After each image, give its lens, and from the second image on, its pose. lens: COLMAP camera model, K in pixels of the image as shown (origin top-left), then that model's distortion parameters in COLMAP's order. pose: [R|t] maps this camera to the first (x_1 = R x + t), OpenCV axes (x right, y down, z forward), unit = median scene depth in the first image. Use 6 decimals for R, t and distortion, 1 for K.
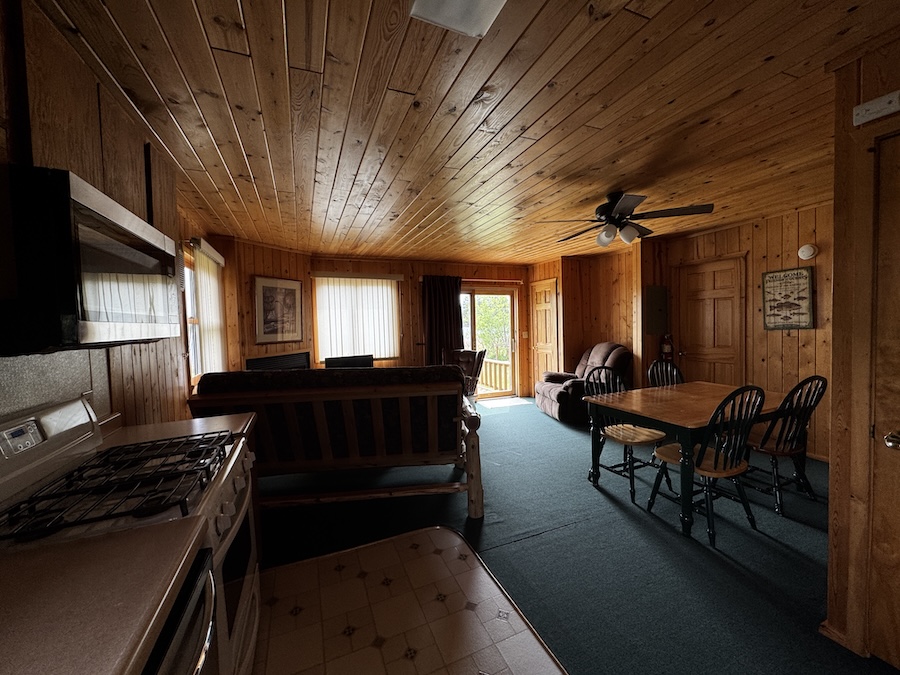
lens RADIAL K [[356.6, 0, 450.0], [0, 356.6, 337.5], [0, 0, 1]] dist [-0.005777, 0.000448]
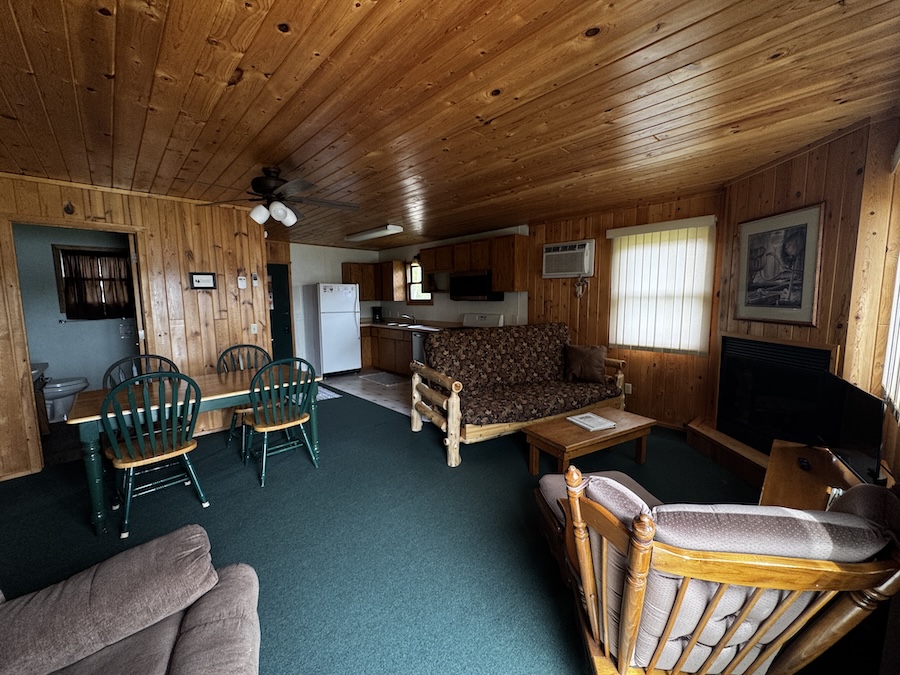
lens RADIAL K [[356.6, 0, 450.0], [0, 356.6, 337.5], [0, 0, 1]] dist [-0.005777, 0.000448]
pose [[-0.933473, 0.078601, -0.349928, 0.243194], [0.021958, 0.986384, 0.162987, -0.067565], [0.357974, 0.144461, -0.922489, 1.311632]]
